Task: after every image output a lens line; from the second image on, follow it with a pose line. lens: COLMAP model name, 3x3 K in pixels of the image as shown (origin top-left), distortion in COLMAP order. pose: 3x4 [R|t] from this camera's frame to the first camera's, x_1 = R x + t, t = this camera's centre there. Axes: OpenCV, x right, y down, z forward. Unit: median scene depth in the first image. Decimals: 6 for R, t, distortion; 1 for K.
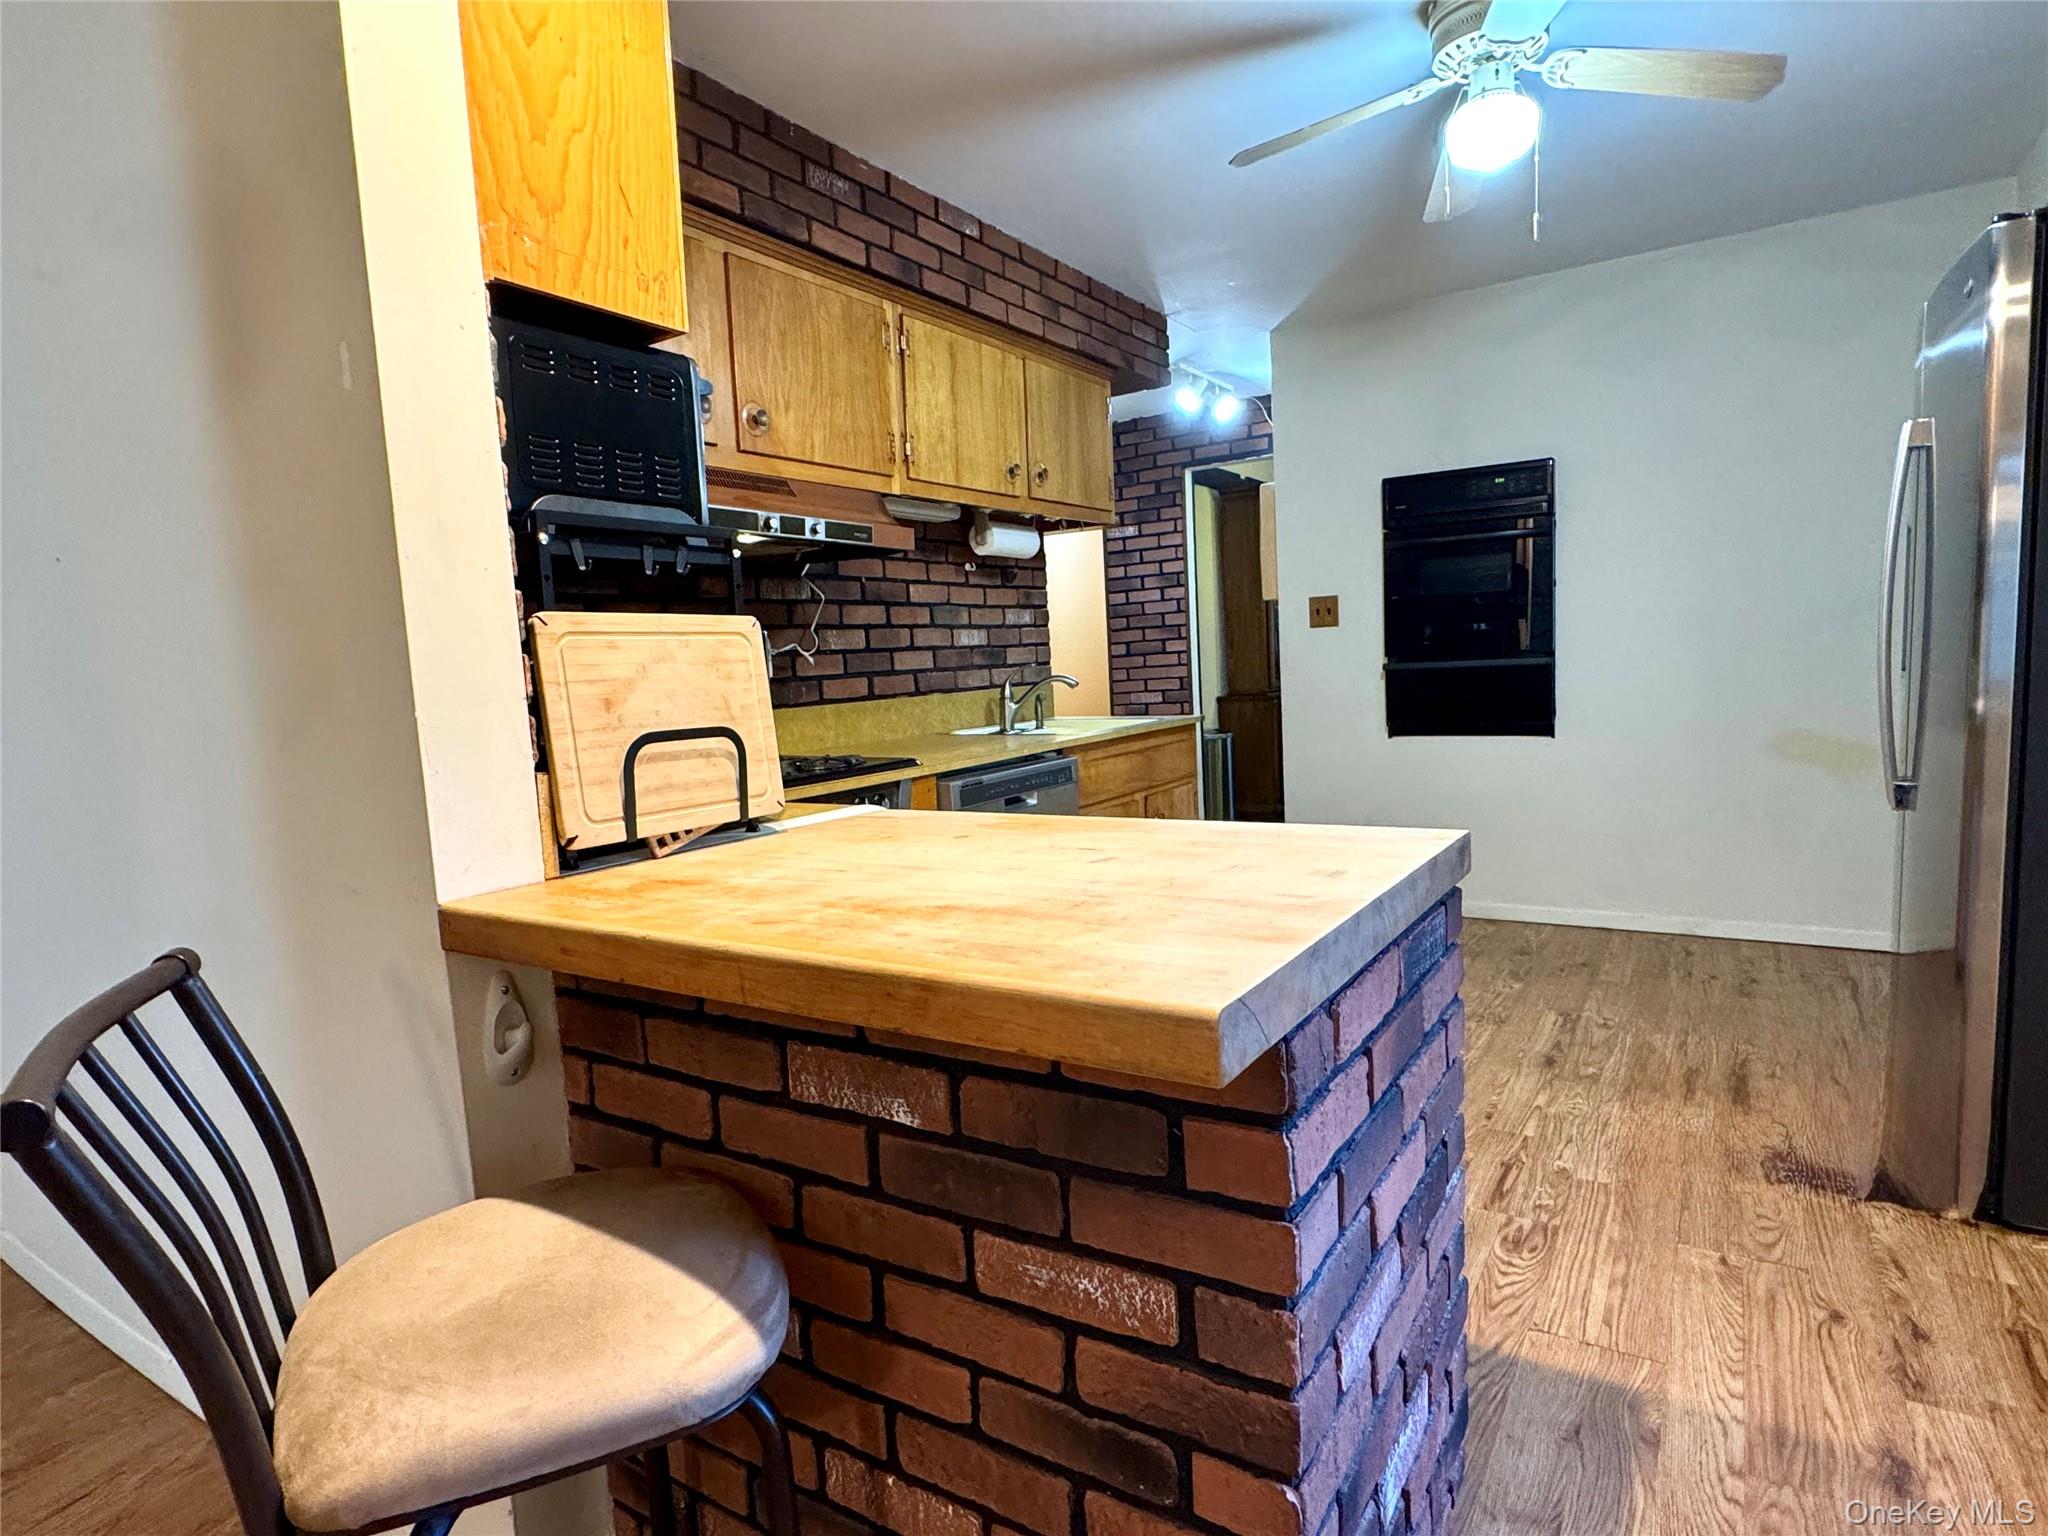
lens RADIAL K [[1099.6, 0, 1018.3], [0, 1099.6, 765.1], [0, 0, 1]] dist [0.000729, -0.000978]
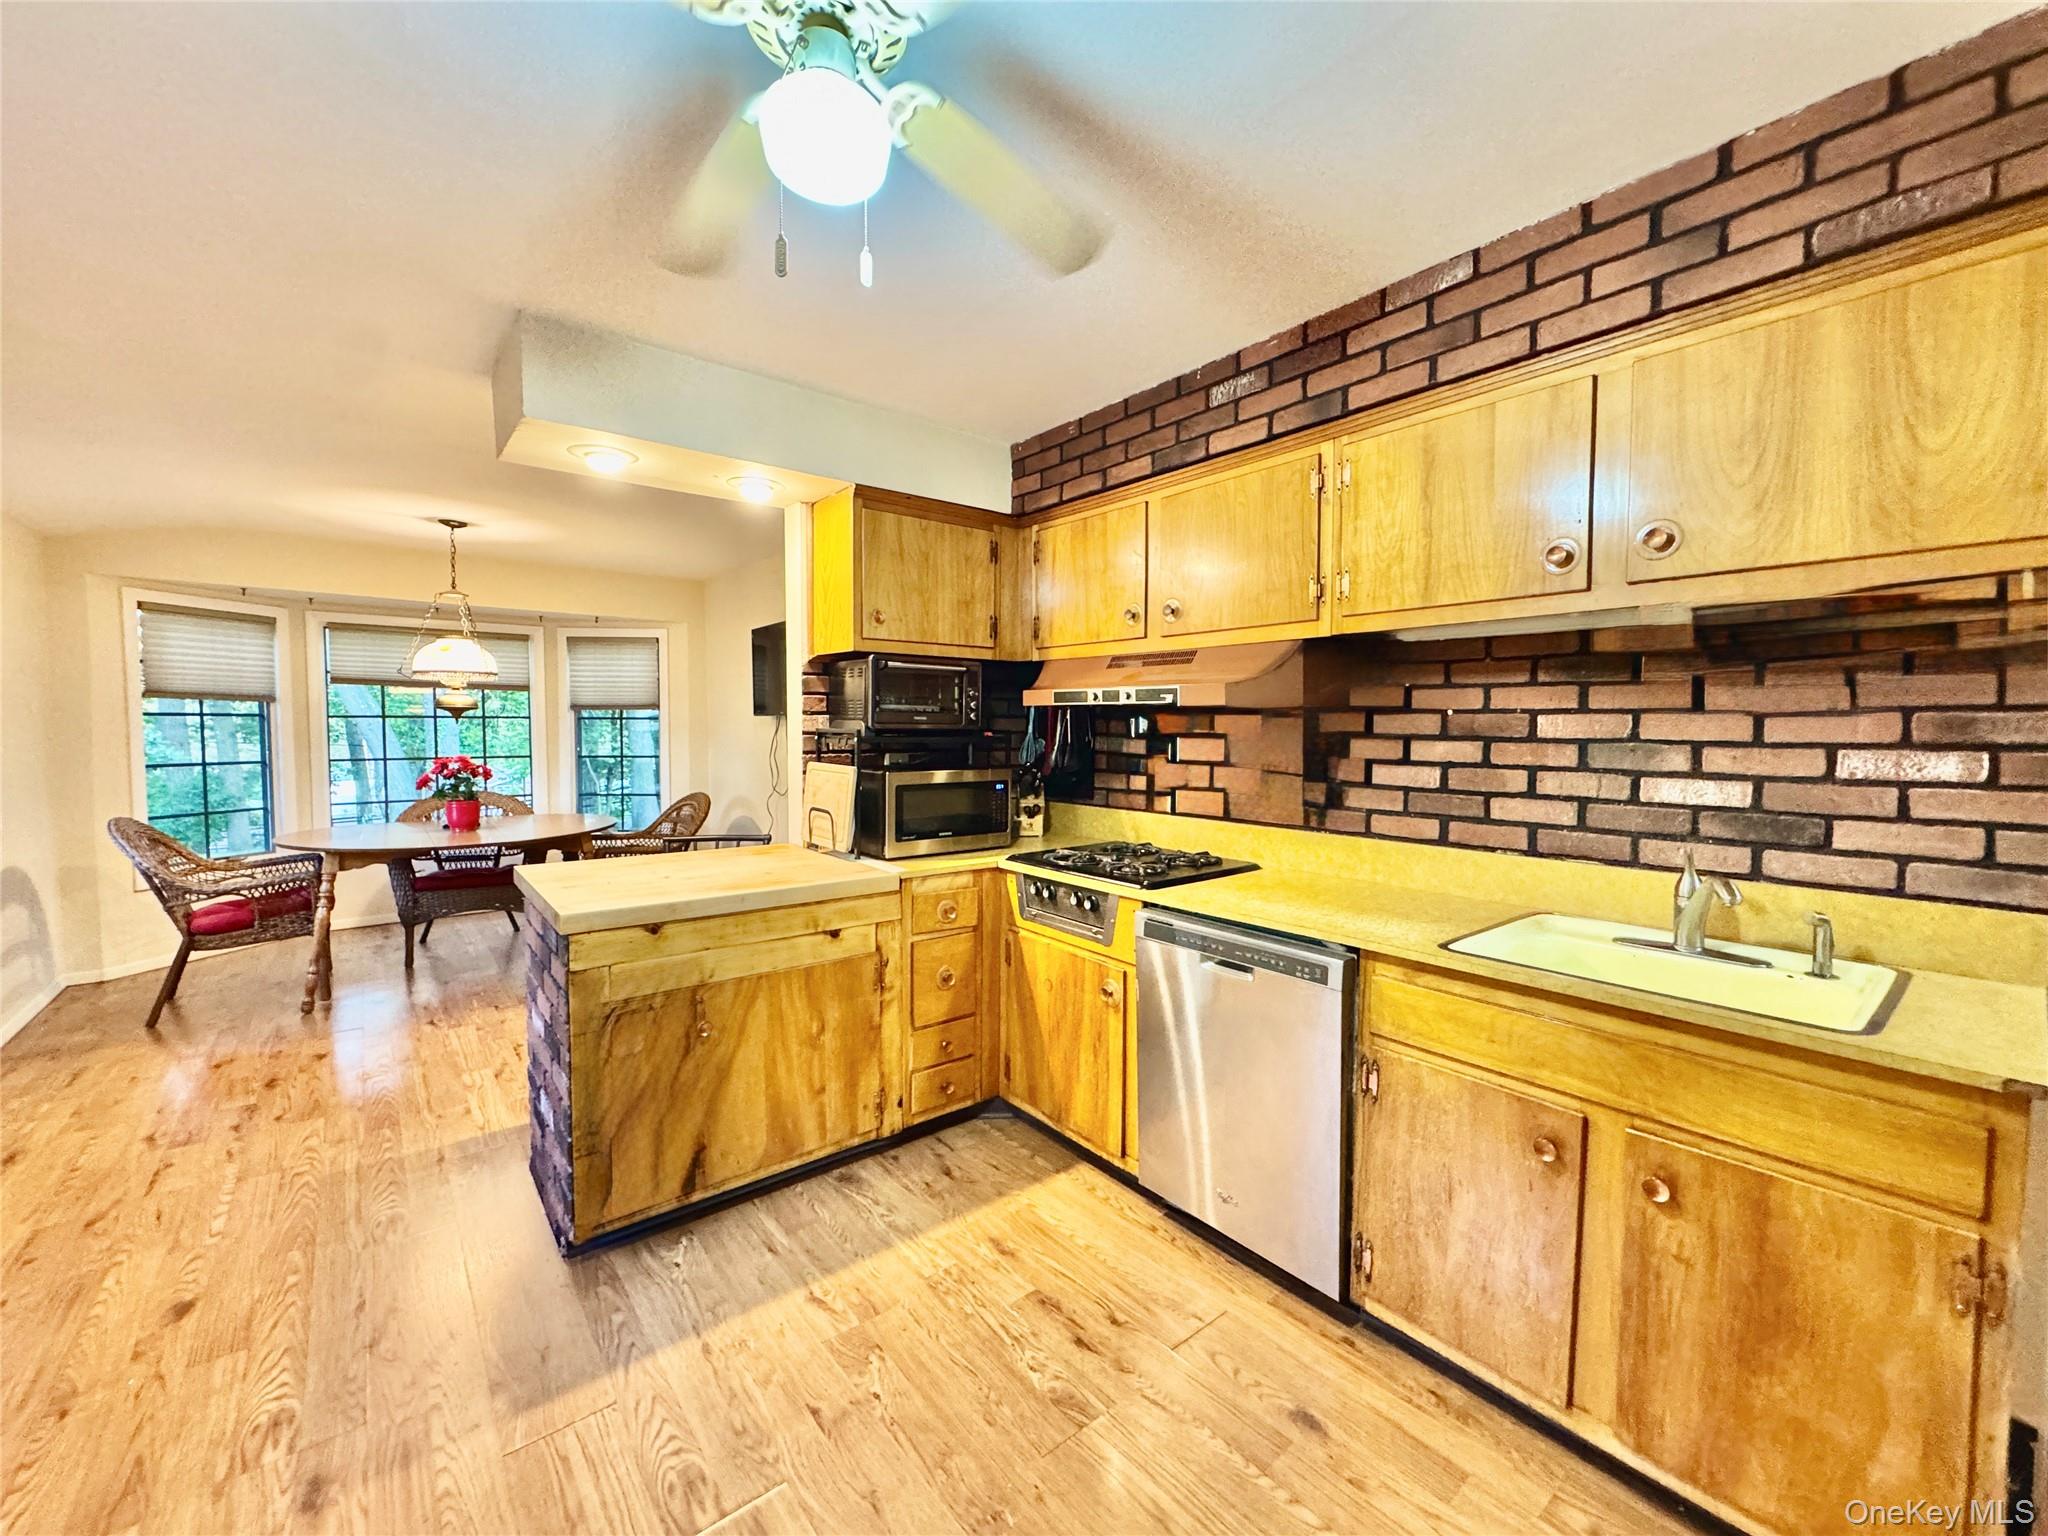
lens RADIAL K [[819.9, 0, 1022.1], [0, 819.9, 768.2], [0, 0, 1]] dist [-0.004305, 0.000537]
pose [[-0.310503, 0.099391, -0.945362, 0.656808], [-0.080998, 0.988135, 0.130492, -0.198978], [0.947115, 0.117090, -0.298769, 0.953750]]
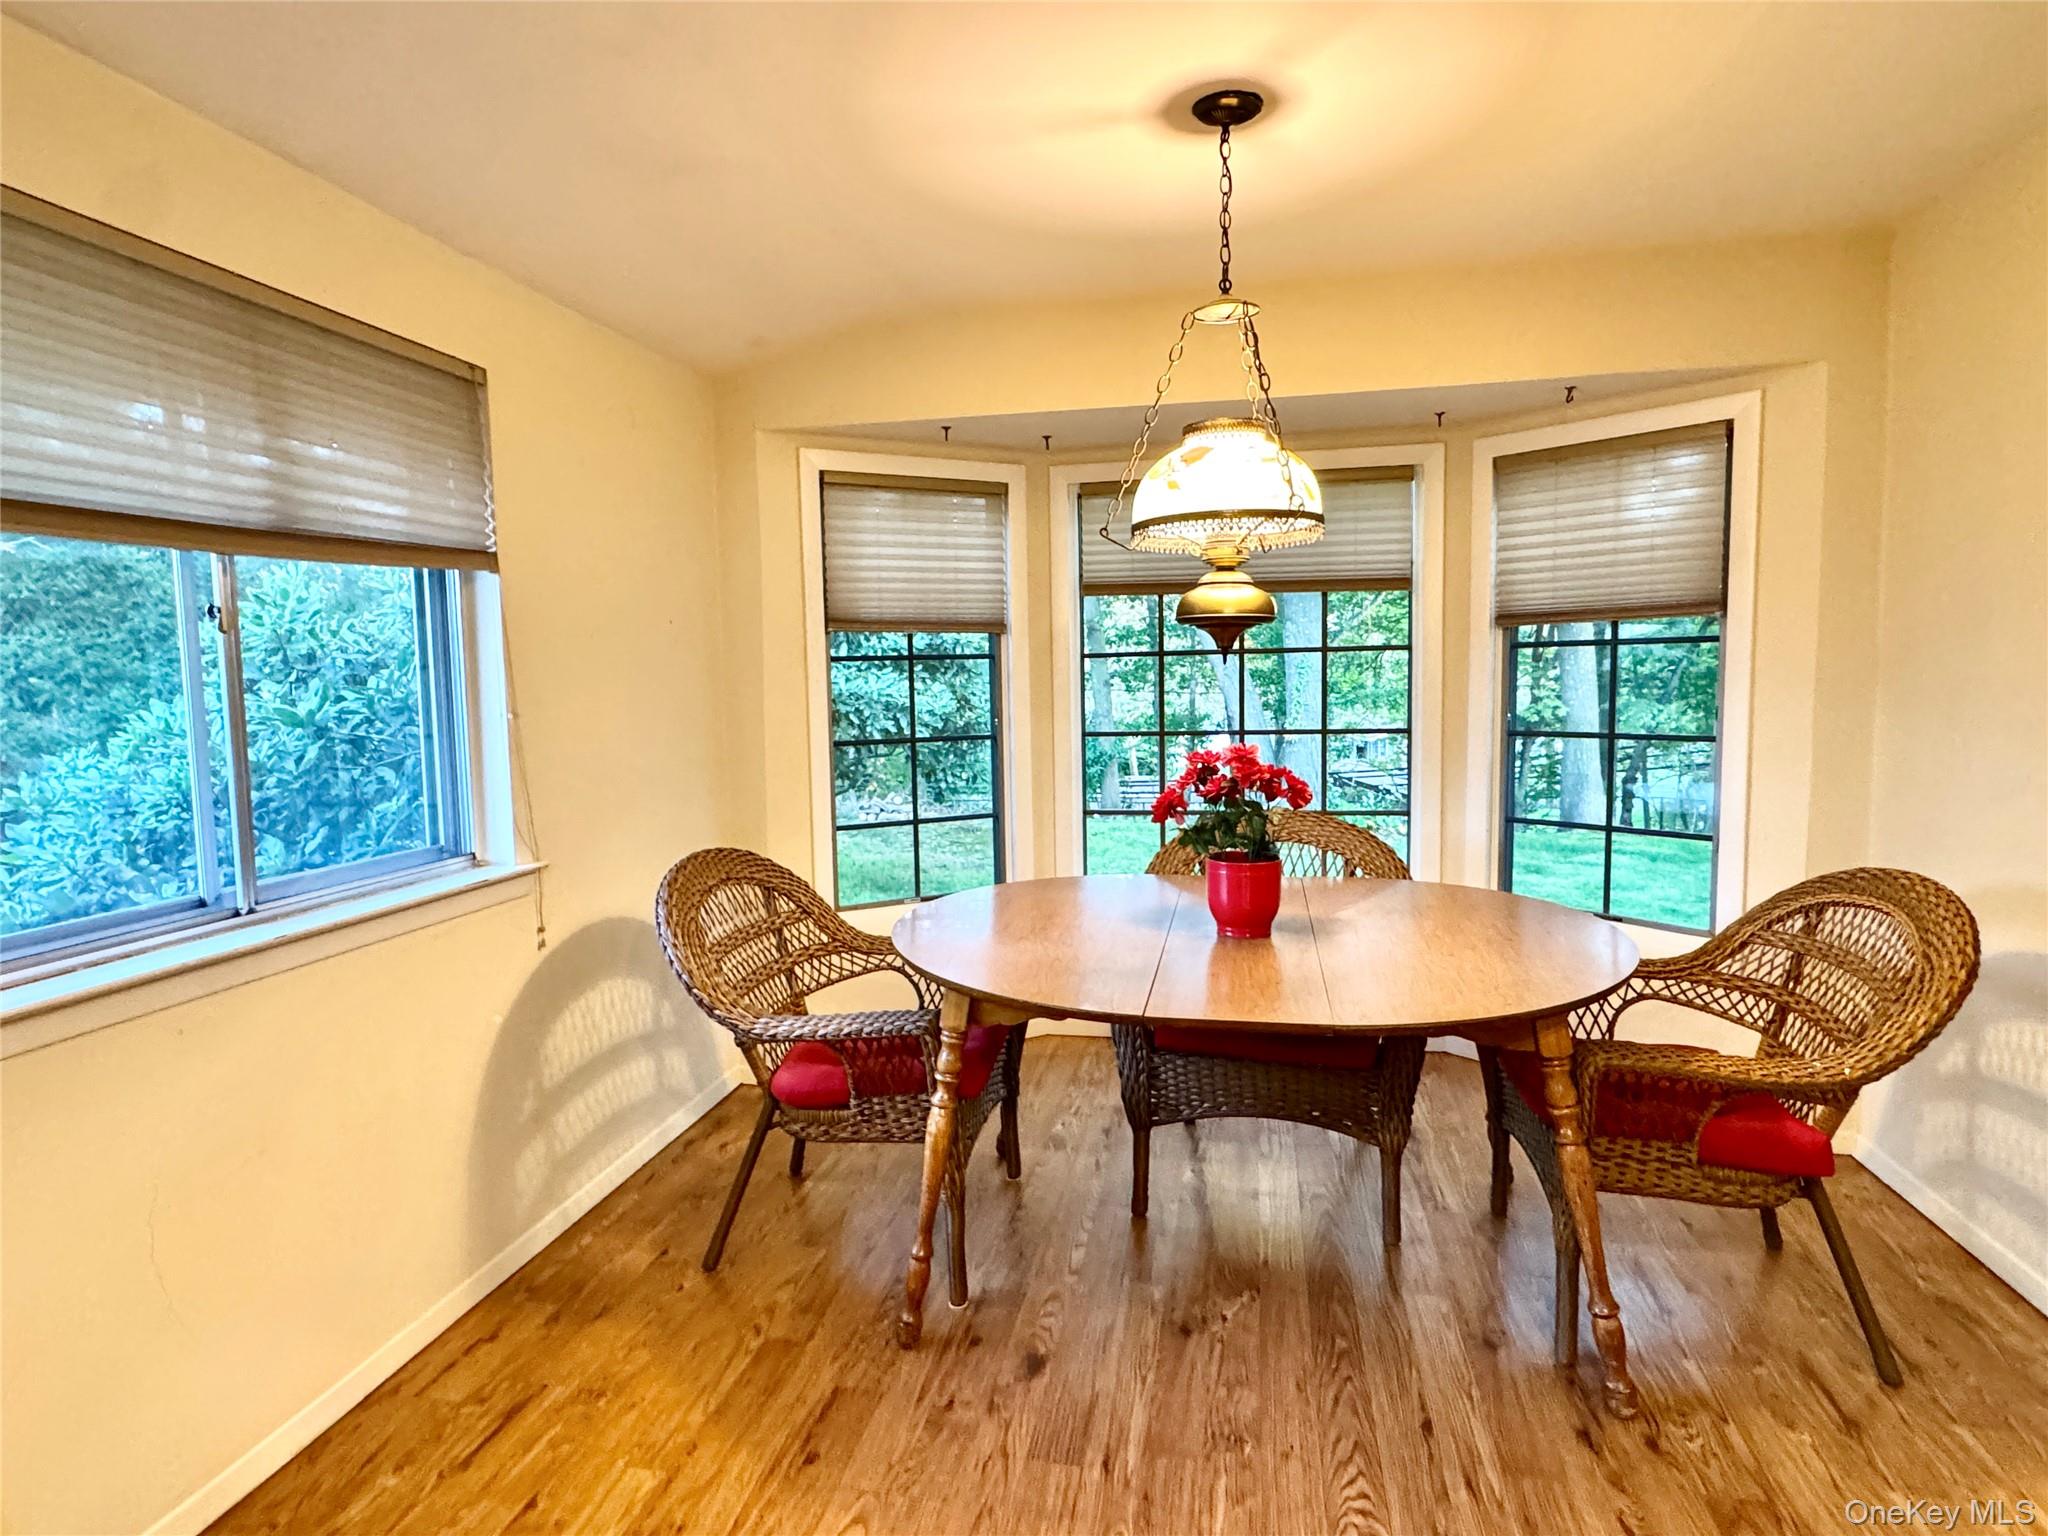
lens RADIAL K [[1099.6, 0, 1030.5], [0, 1099.6, 762.6], [0, 0, 1]] dist [0.000729, -0.000978]
pose [[-0.928289, 0.100600, -0.357992, 0.008471], [0.032829, 0.981123, 0.190580, -0.089796], [0.370406, 0.165161, -0.914068, 0.228968]]
